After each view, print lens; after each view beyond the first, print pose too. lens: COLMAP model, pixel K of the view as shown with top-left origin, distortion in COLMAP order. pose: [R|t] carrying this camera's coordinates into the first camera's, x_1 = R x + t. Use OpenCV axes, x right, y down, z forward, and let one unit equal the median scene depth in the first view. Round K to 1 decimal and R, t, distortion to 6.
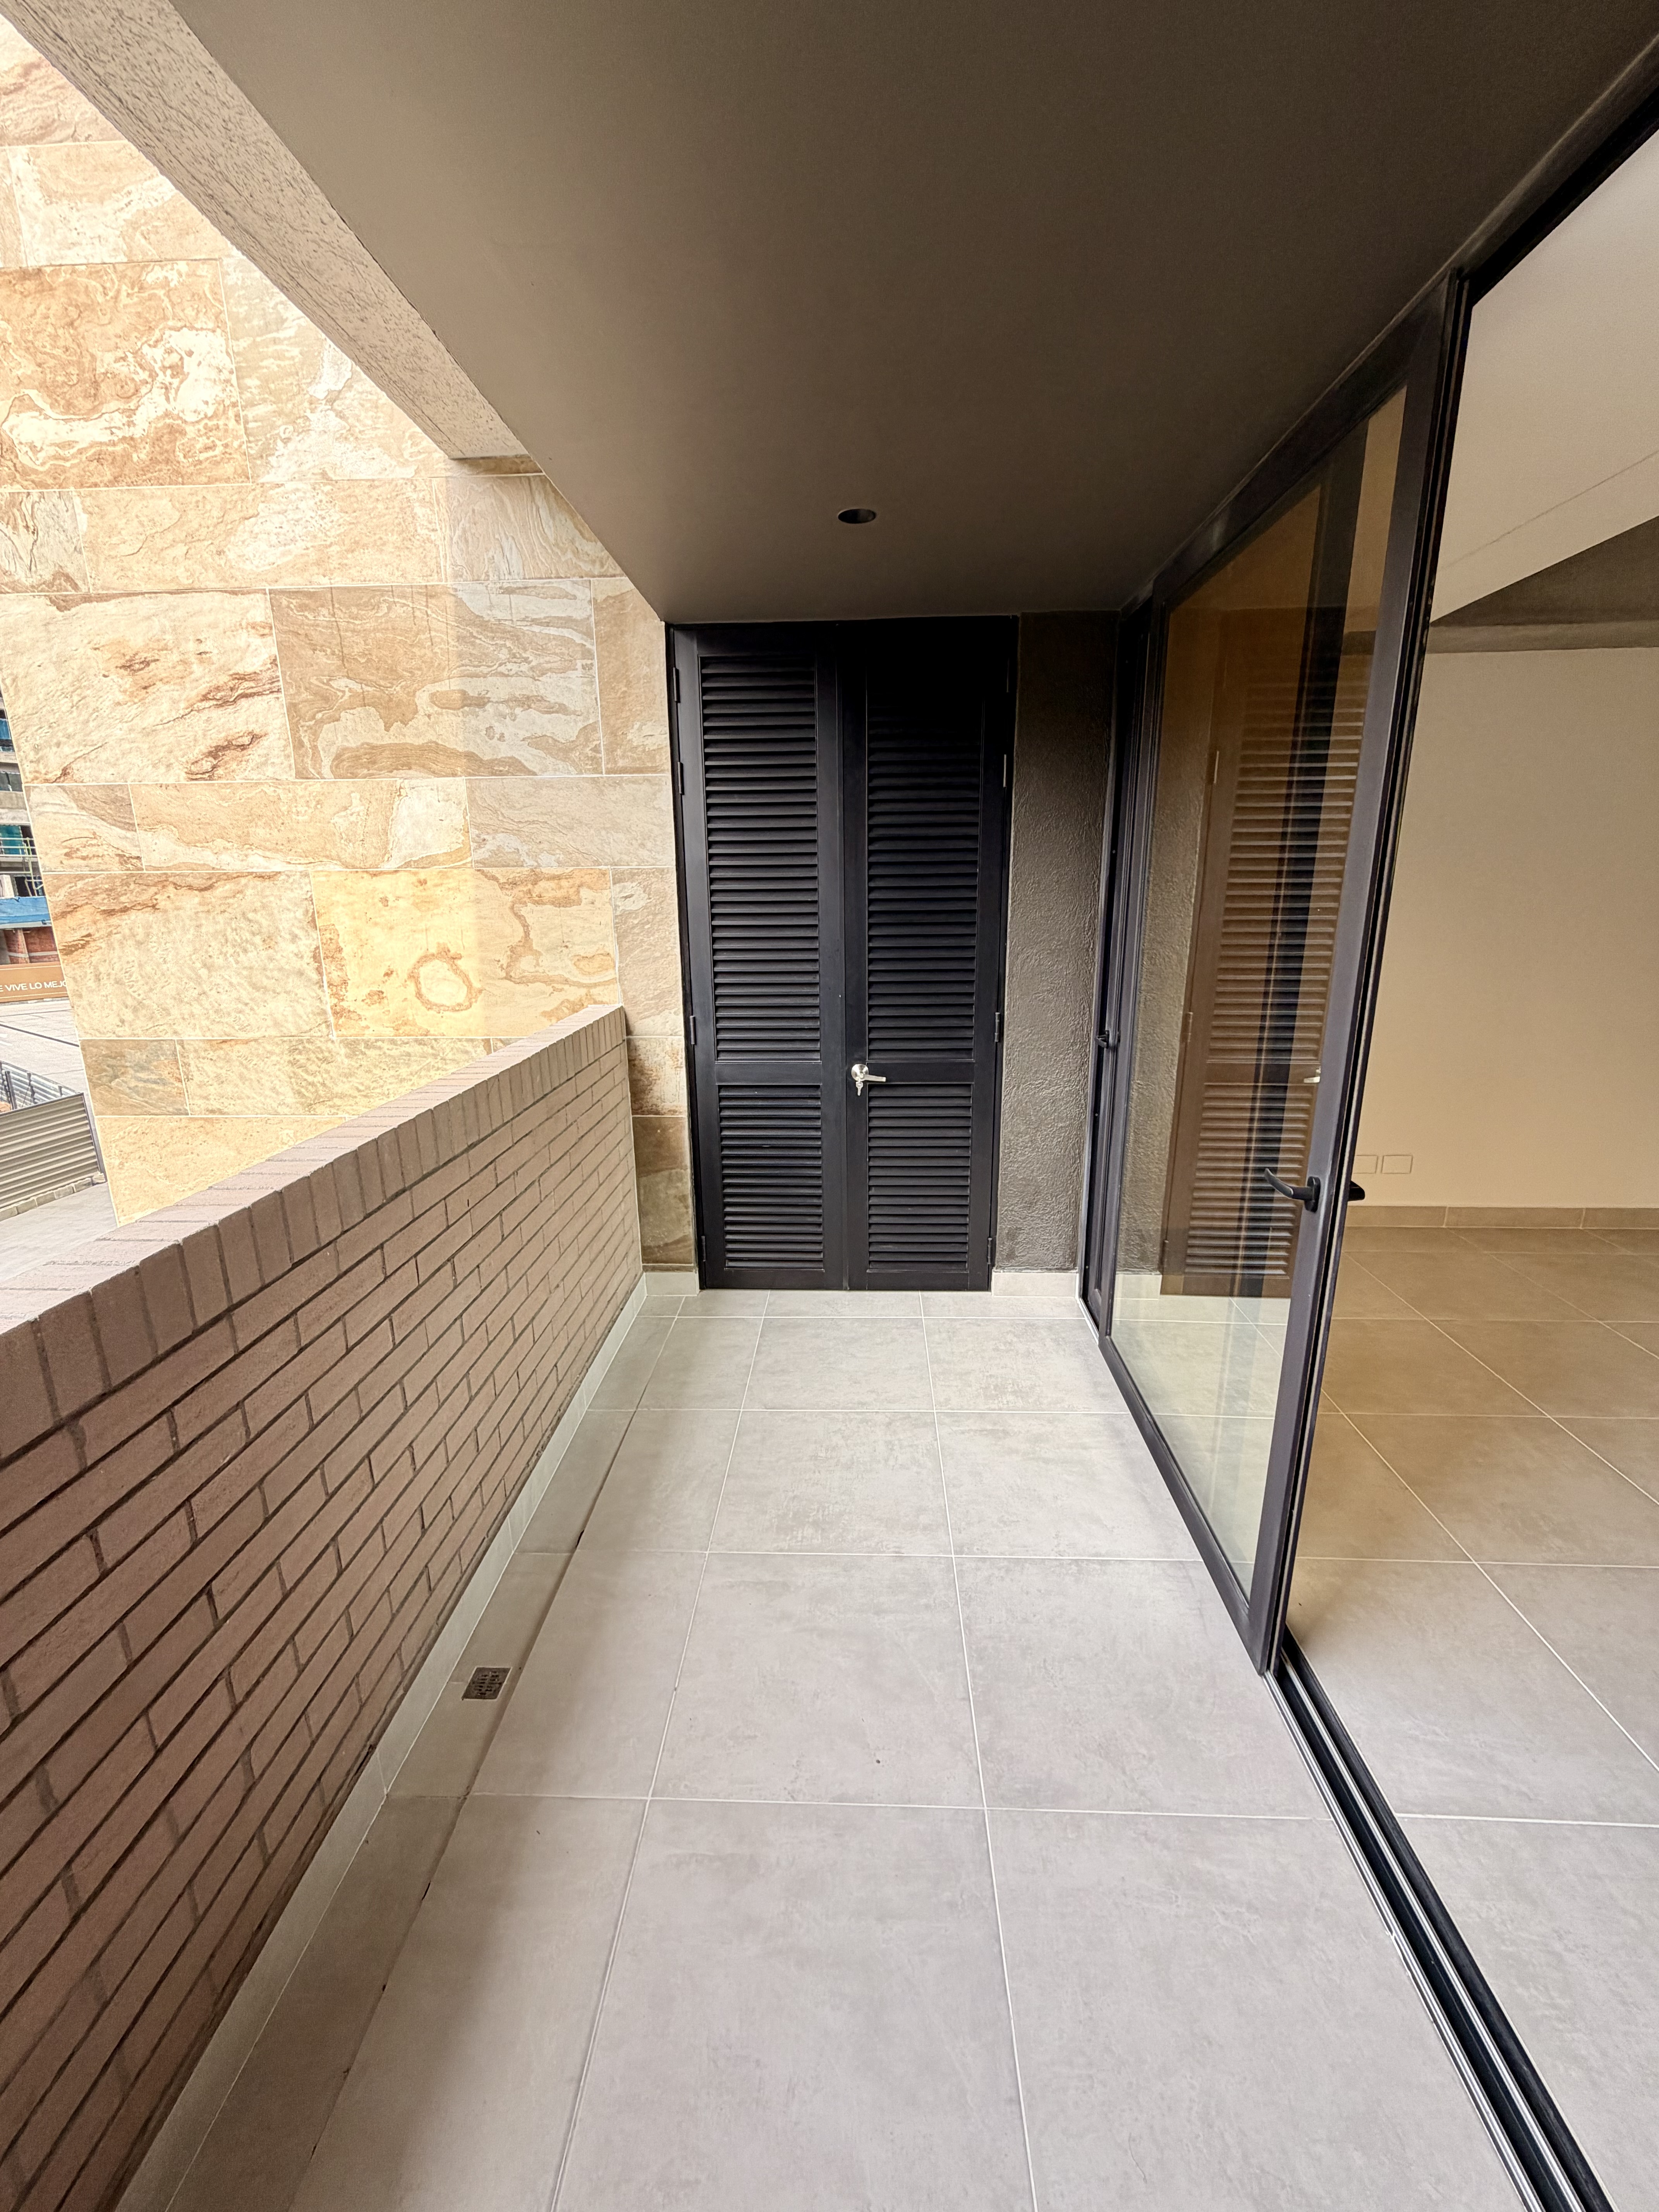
lens RADIAL K [[888.8, 0, 829.5], [0, 888.8, 1106.0], [0, 0, 1]] dist [0.003018, 0.000416]
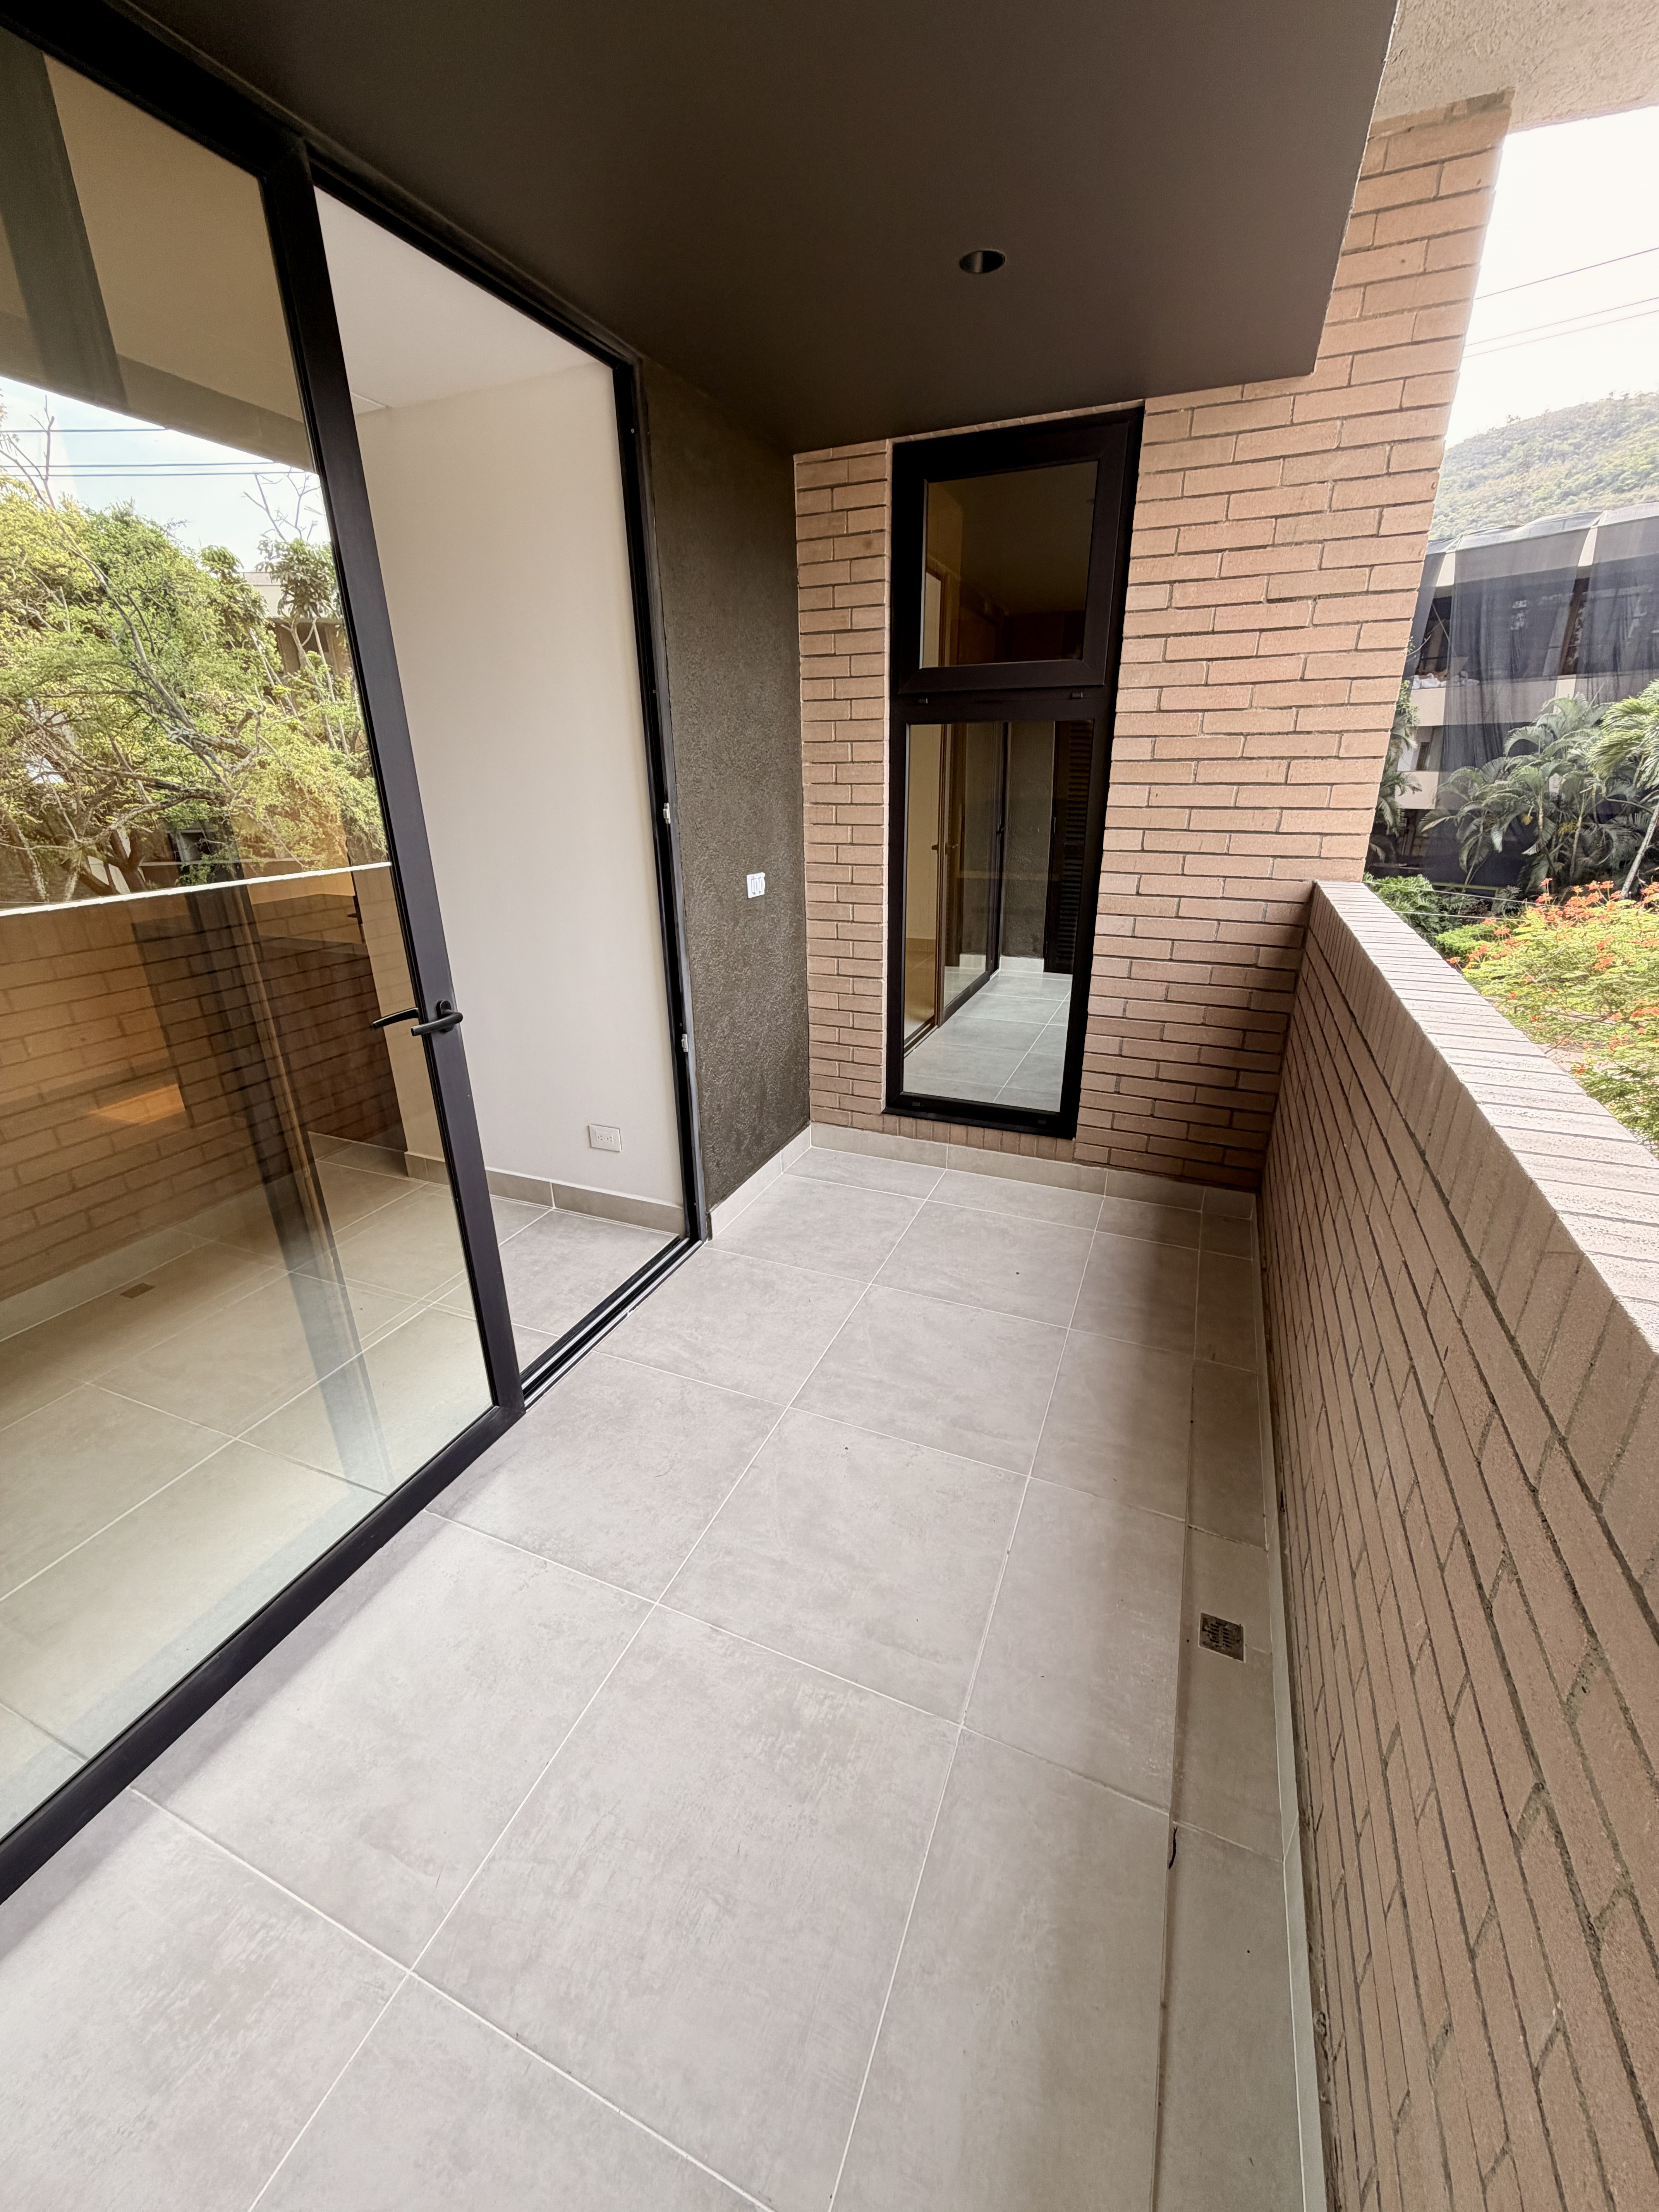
lens RADIAL K [[888.8, 0, 829.5], [0, 888.8, 1106.0], [0, 0, 1]] dist [0.003018, 0.000416]
pose [[-0.938527, -0.104580, 0.328984, -0.302943], [0.107817, 0.816531, 0.567144, -0.401759], [-0.327938, 0.567750, -0.755061, 1.759125]]
